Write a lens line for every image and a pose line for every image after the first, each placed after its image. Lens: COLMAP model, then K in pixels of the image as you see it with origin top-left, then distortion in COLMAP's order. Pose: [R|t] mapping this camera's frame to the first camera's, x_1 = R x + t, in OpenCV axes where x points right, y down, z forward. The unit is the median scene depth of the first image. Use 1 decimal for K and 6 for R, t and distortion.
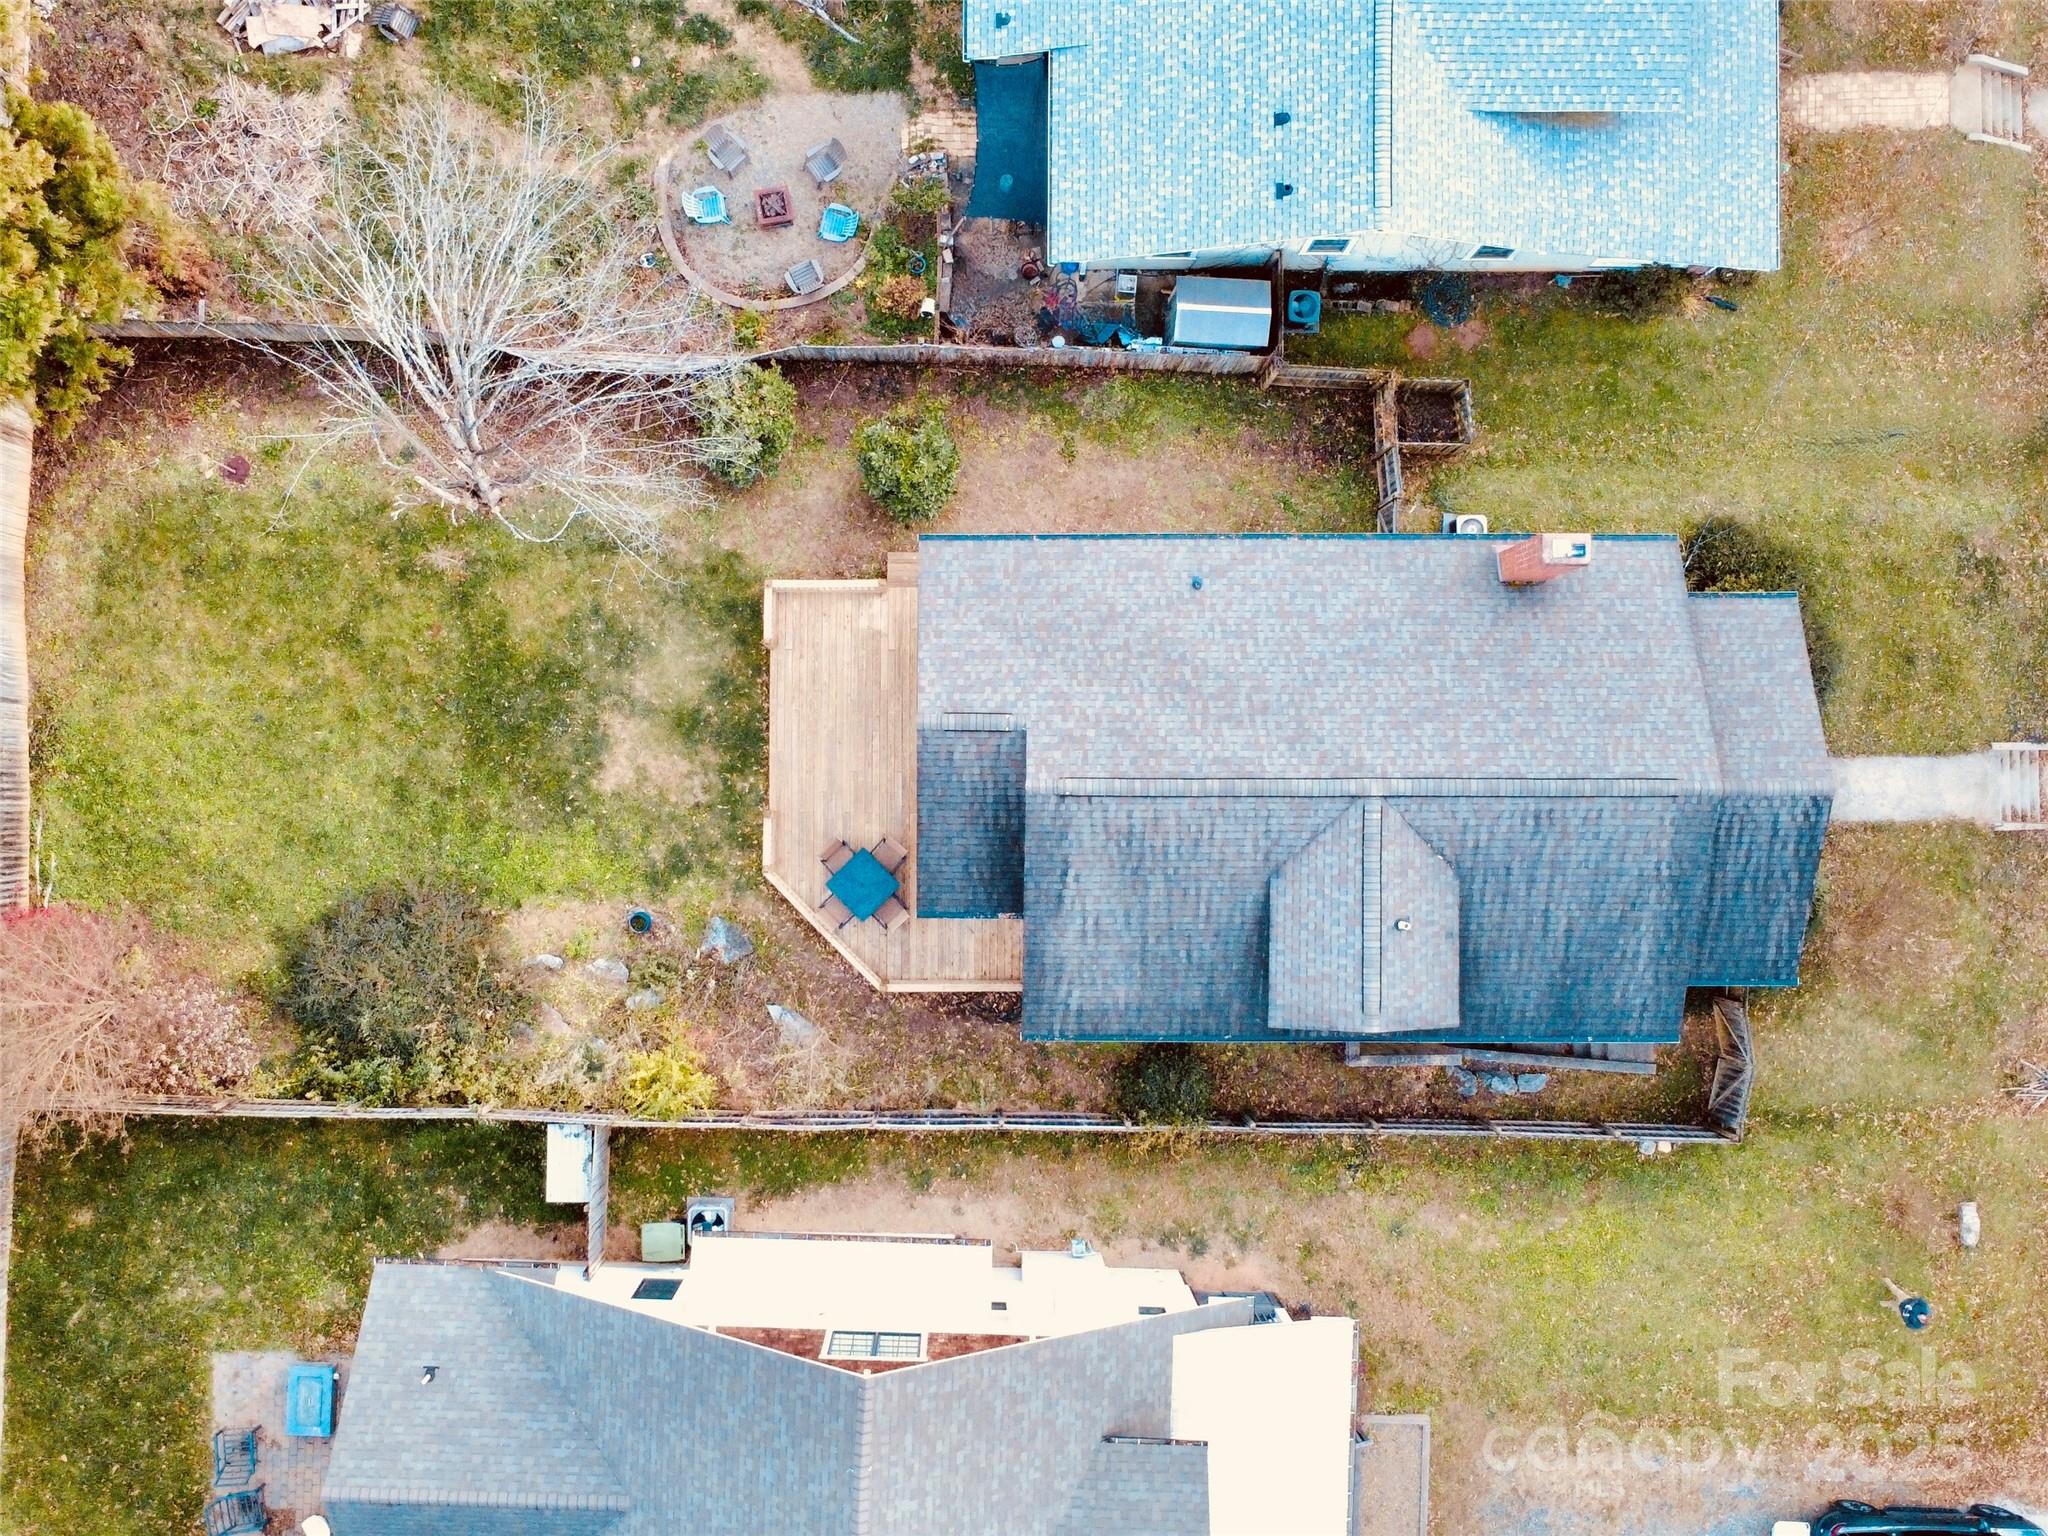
lens RADIAL K [[1431.4, 0, 1024.0], [0, 1431.4, 768.0], [0, 0, 1]] dist [-0.003315, -0.002192]
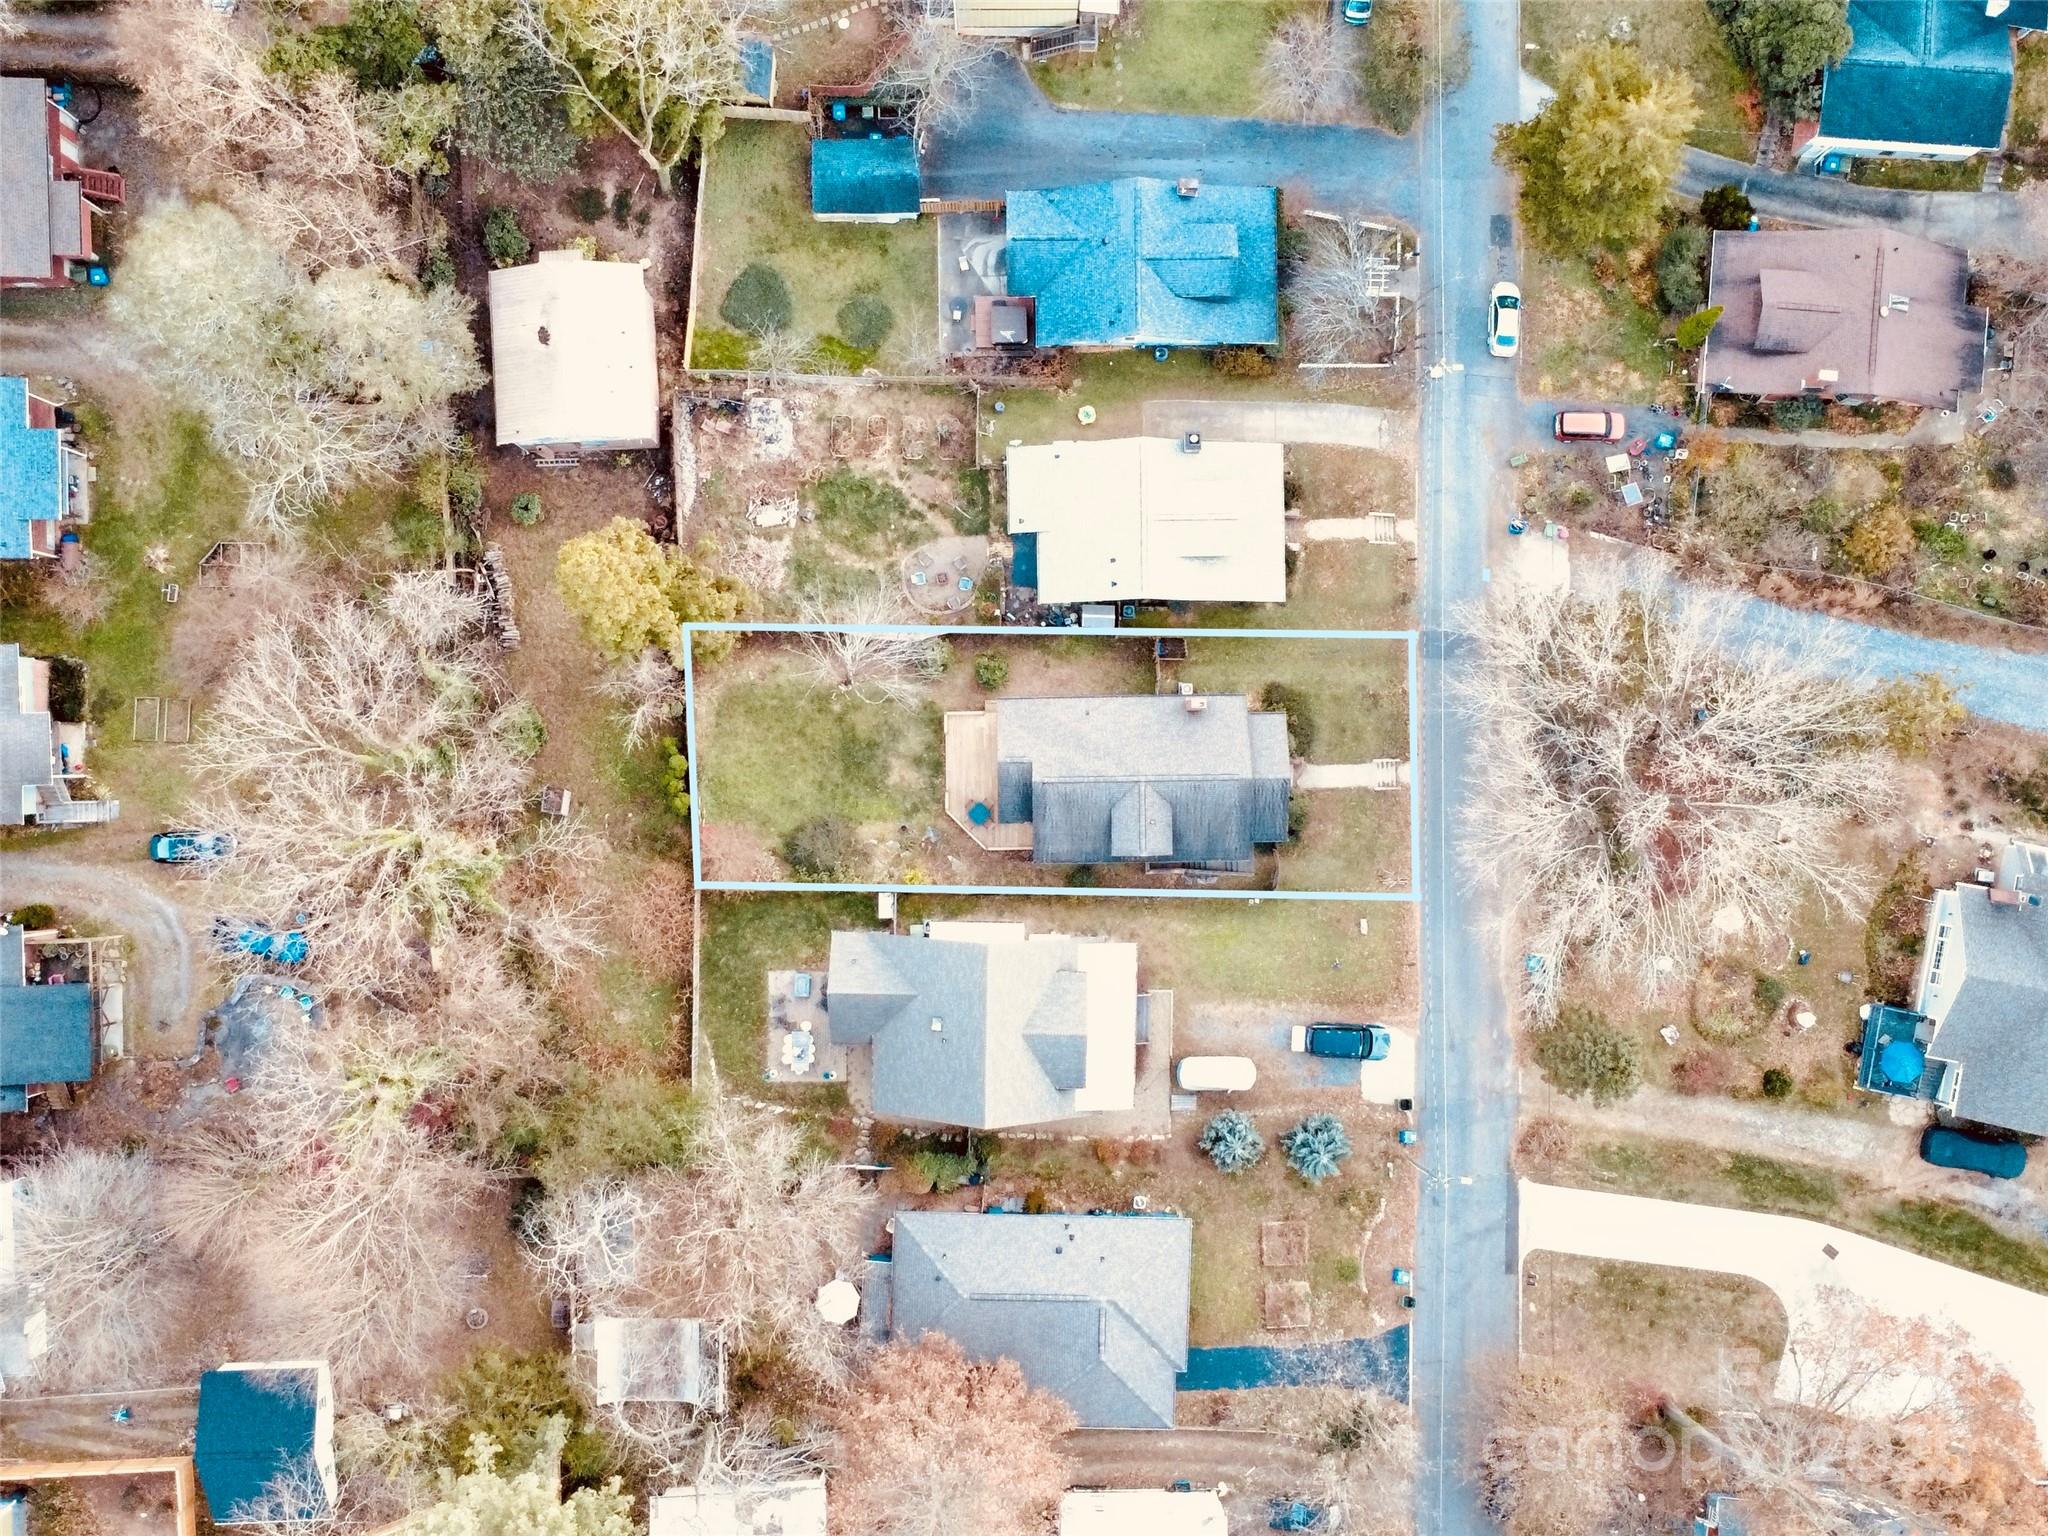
lens RADIAL K [[1453.0, 0, 1024.0], [0, 1453.0, 768.0], [0, 0, 1]] dist [0.000132, -0.000014]
pose [[0.999302, -0.016537, -0.033511, 0.080893], [0.016653, 0.999856, 0.003195, -0.022022], [0.033453, -0.003751, 0.999433, -1.961772]]
